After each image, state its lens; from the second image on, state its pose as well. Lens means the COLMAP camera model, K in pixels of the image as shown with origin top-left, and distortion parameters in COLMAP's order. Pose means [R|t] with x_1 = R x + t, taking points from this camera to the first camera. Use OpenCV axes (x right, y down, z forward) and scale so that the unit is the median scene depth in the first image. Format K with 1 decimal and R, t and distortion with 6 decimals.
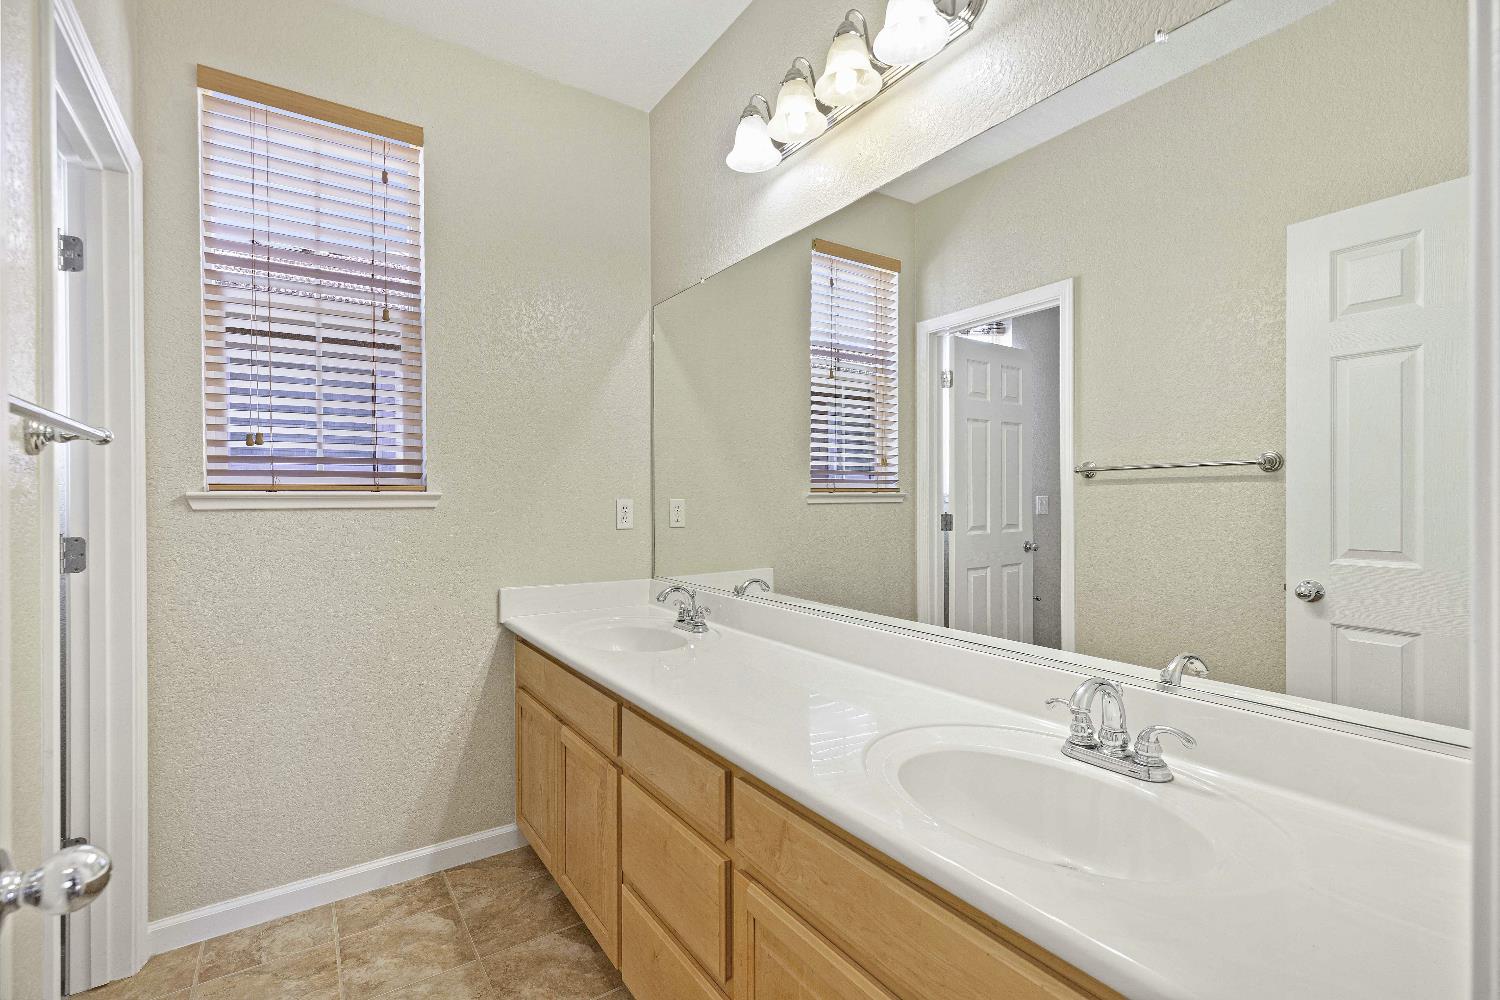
lens RADIAL K [[672.8, 0, 748.3], [0, 672.8, 500.0], [0, 0, 1]] dist [-0.000952, -0.000581]
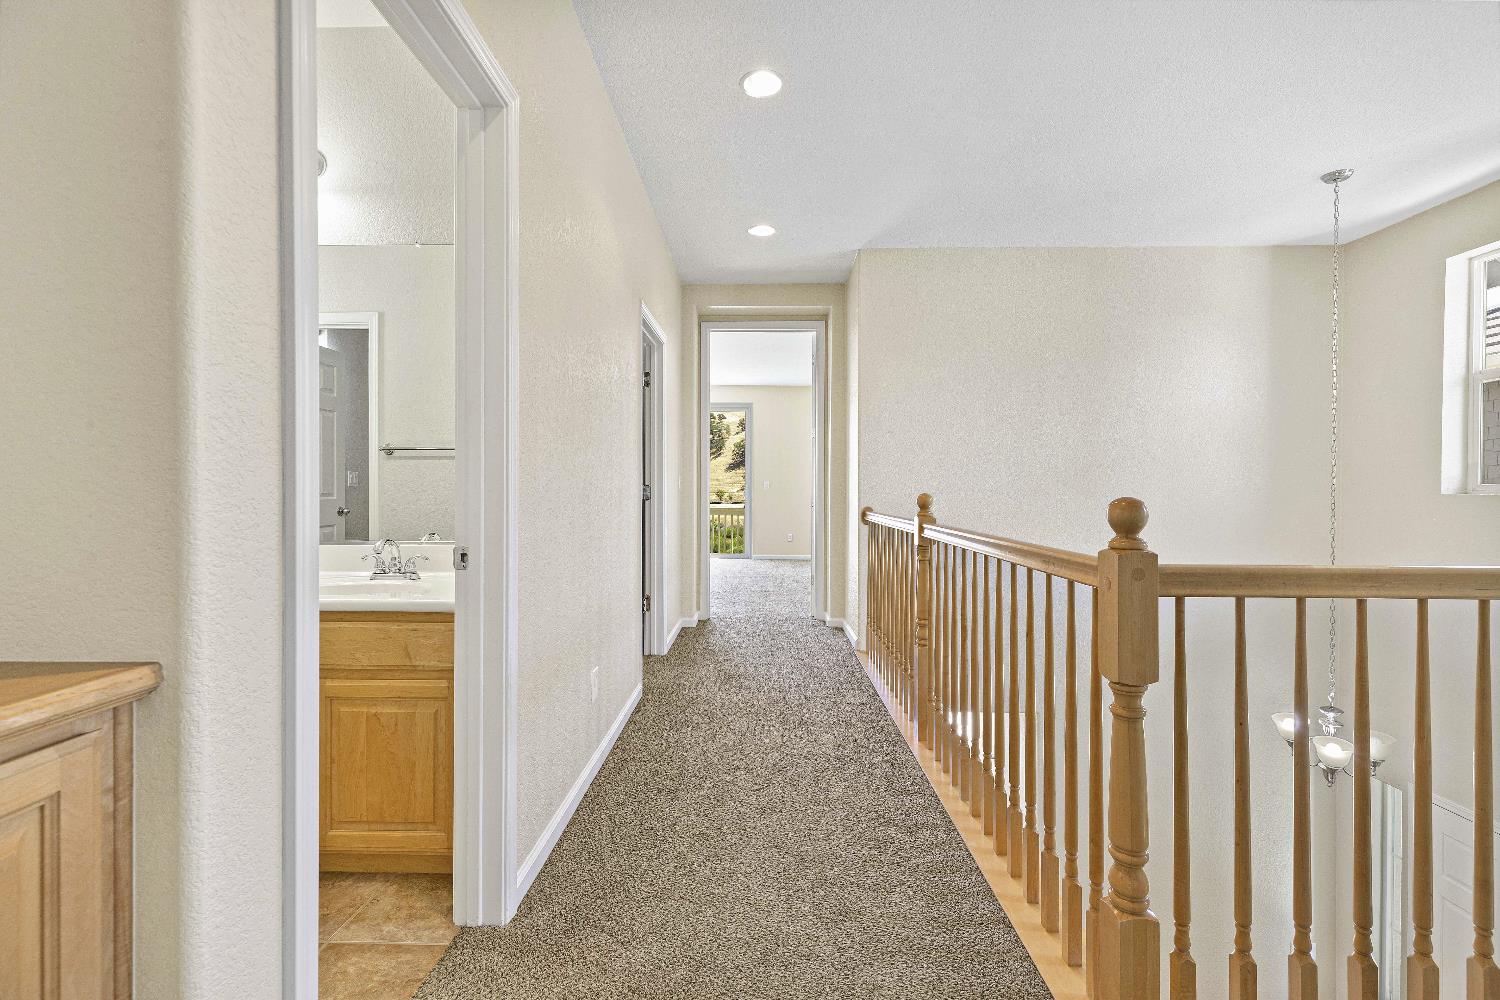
lens RADIAL K [[672.8, 0, 748.5], [0, 672.8, 494.4], [0, 0, 1]] dist [-0.000952, -0.000581]
pose [[0.581849, 0.002845, 0.813292, -0.204873], [-0.003676, 0.999993, -0.000868, 0.048569], [-0.813288, -0.002485, 0.581856, -0.438099]]
